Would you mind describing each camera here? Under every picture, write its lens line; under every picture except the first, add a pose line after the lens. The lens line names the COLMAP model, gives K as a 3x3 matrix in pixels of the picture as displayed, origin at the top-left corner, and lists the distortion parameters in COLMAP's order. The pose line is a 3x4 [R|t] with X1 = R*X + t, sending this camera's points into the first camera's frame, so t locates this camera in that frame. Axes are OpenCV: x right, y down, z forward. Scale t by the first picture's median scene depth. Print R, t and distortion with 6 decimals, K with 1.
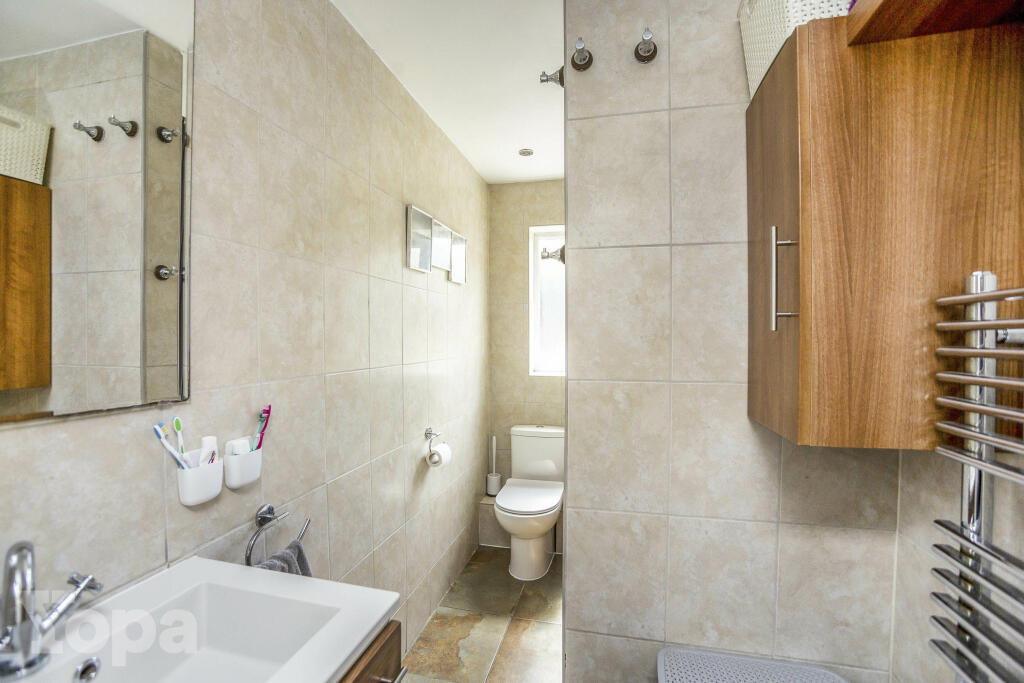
lens RADIAL K [[448.2, 0, 514.1], [0, 448.2, 322.7], [0, 0, 1]] dist [-0.061553, 0.014586]
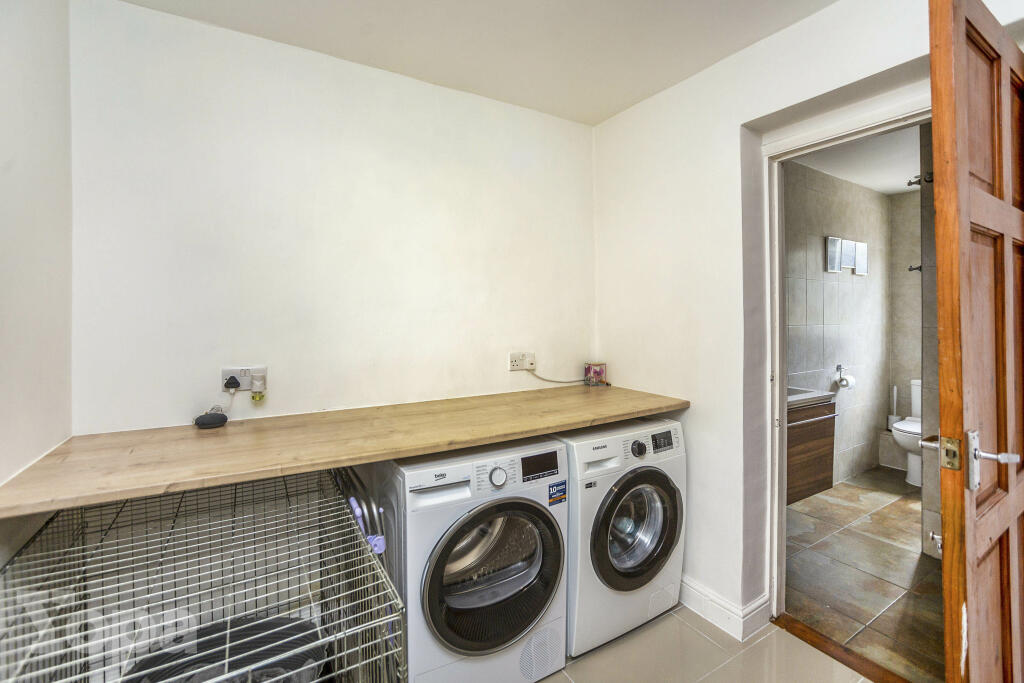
lens RADIAL K [[436.5, 0, 509.1], [0, 436.5, 314.8], [0, 0, 1]] dist [-0.030245, 0.000004]
pose [[0.683585, 0.001601, -0.729869, 0.096048], [0.019040, 0.999618, 0.020025, -0.004133], [0.729623, -0.027586, 0.683293, -0.711018]]
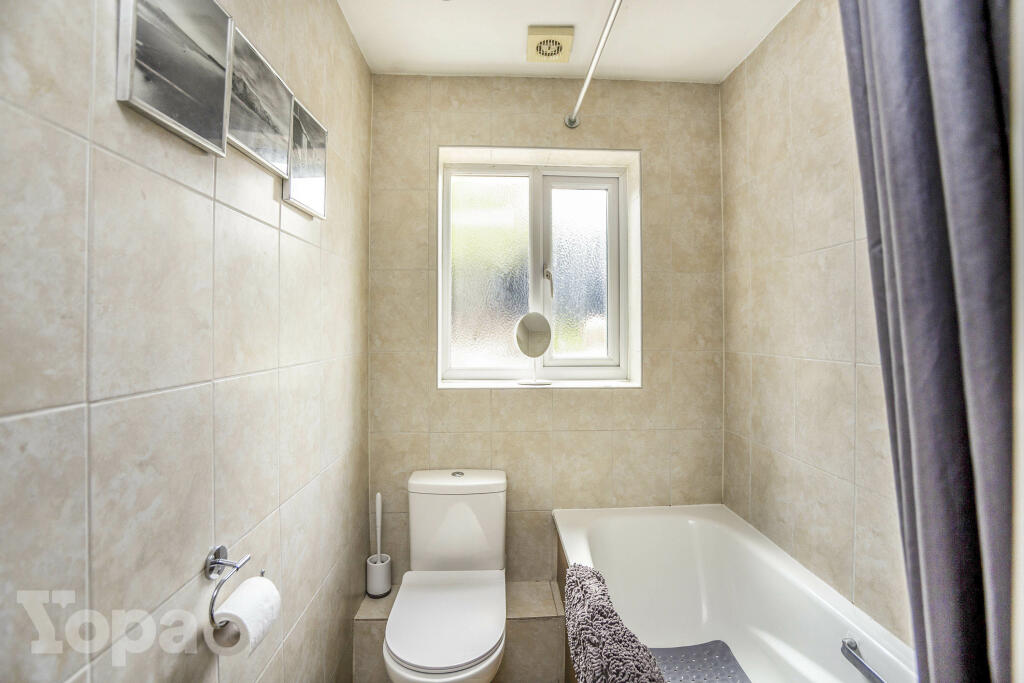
lens RADIAL K [[448.2, 0, 514.1], [0, 448.2, 322.7], [0, 0, 1]] dist [-0.061553, 0.014586]
pose [[0.964891, 0.006584, 0.262567, -0.027451], [-0.011606, 0.999778, 0.017583, 0.017201], [-0.262393, -0.020013, 0.964753, 0.406926]]
